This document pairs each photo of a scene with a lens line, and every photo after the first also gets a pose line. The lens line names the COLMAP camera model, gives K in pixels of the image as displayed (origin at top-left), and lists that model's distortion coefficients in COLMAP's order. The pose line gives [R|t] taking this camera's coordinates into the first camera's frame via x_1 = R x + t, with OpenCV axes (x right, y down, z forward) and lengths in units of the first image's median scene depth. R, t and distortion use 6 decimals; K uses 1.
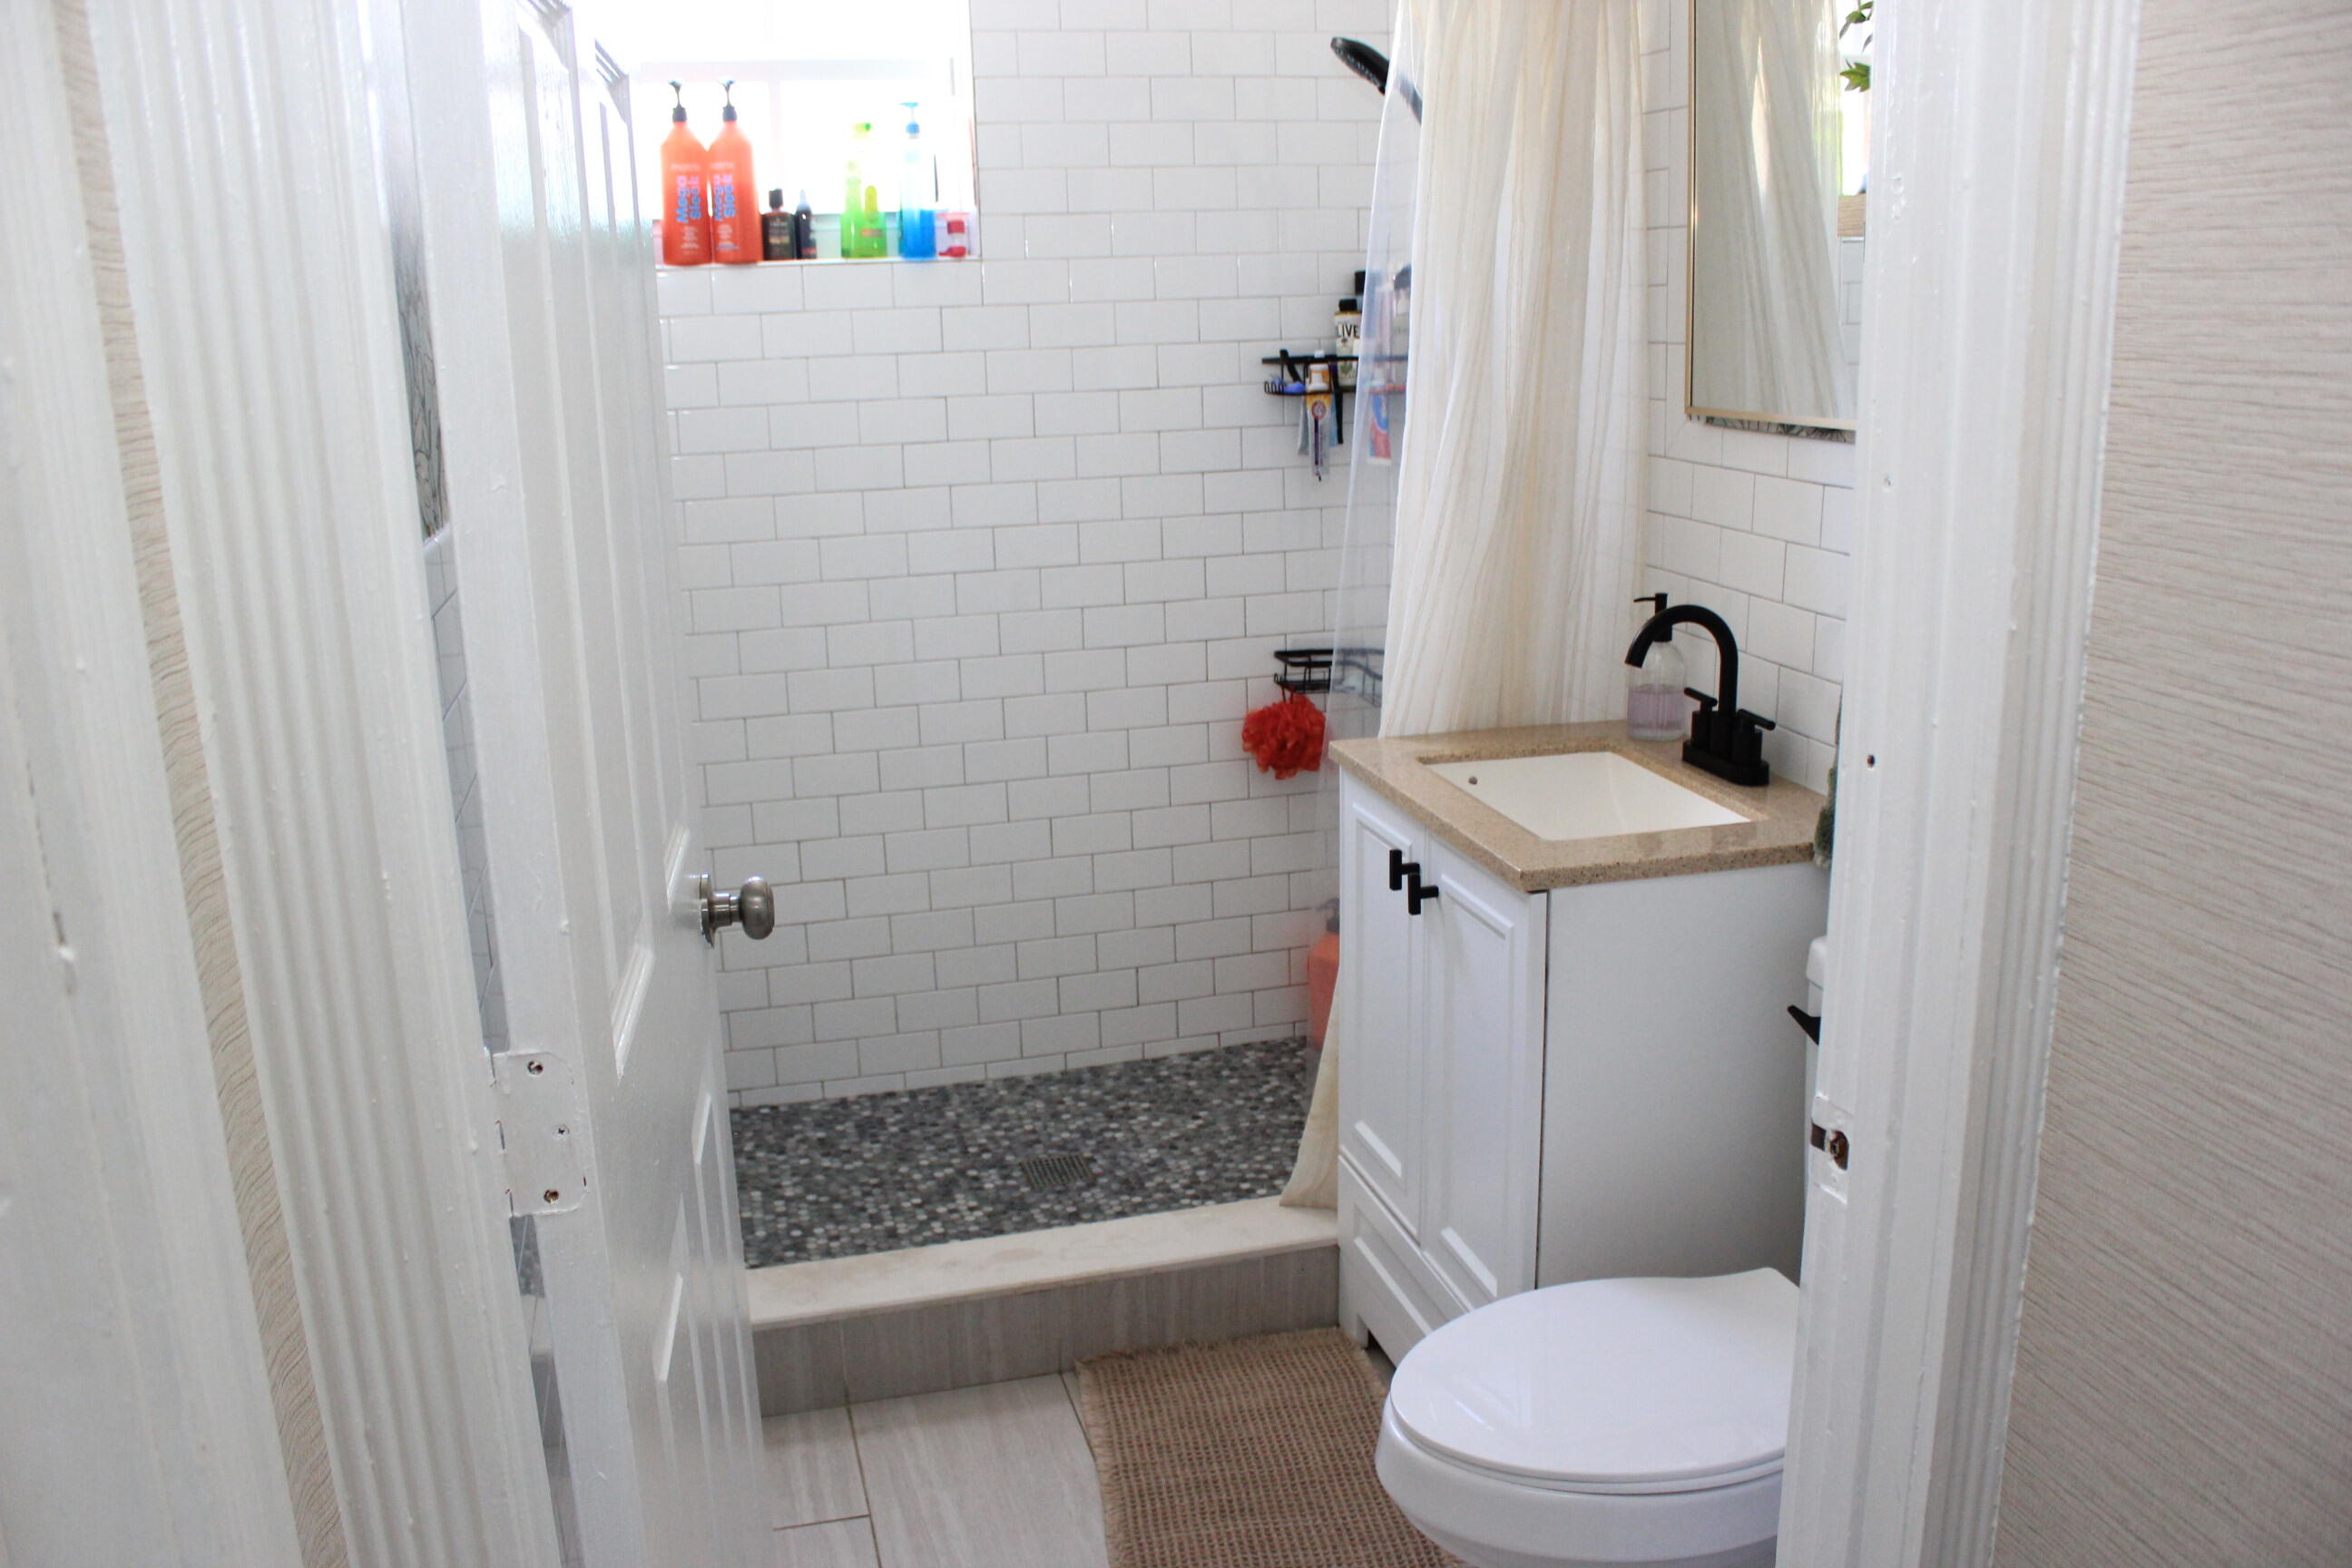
lens RADIAL K [[1937.9, 0, 1169.6], [0, 1937.9, 791.1], [0, 0, 1]] dist [-0.161823, 0.135540]
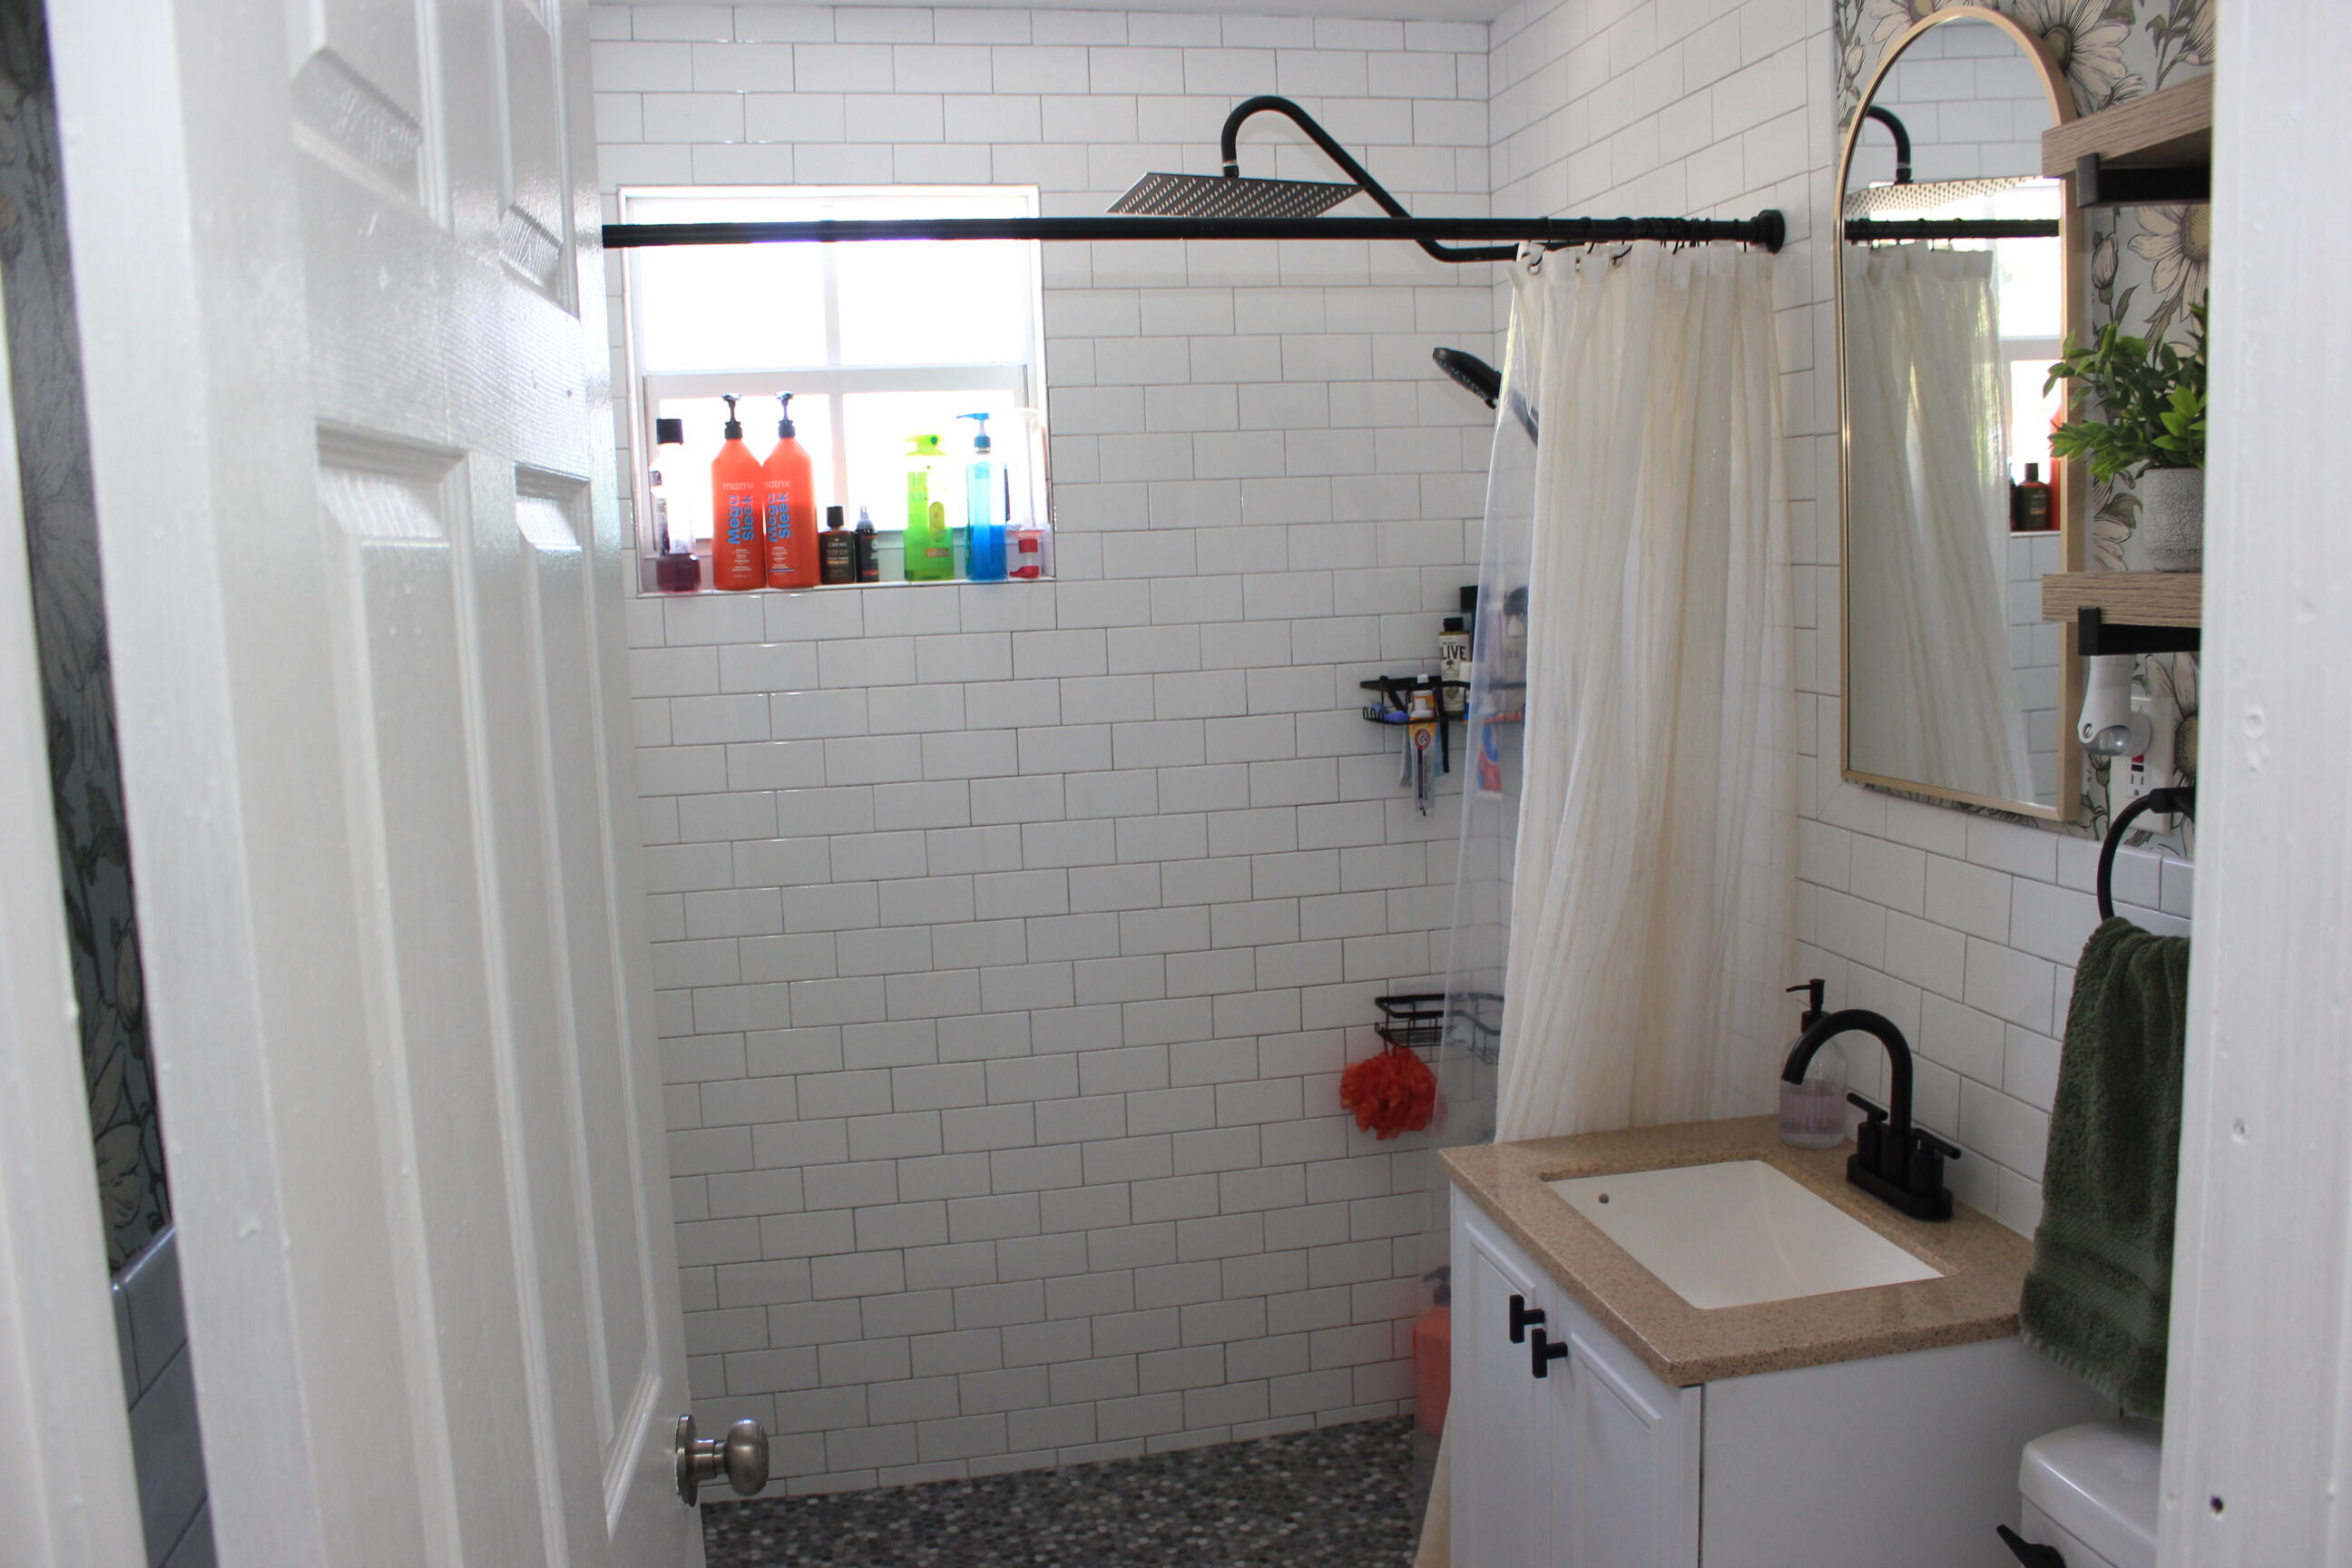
lens RADIAL K [[1937.9, 0, 1175.0], [0, 1937.9, 794.0], [0, 0, 1]] dist [-0.161823, 0.135540]
pose [[0.998800, -0.002112, -0.048923, 0.005433], [-0.003652, 0.993073, -0.117440, -0.074113], [0.048832, 0.117478, 0.991874, 0.099019]]
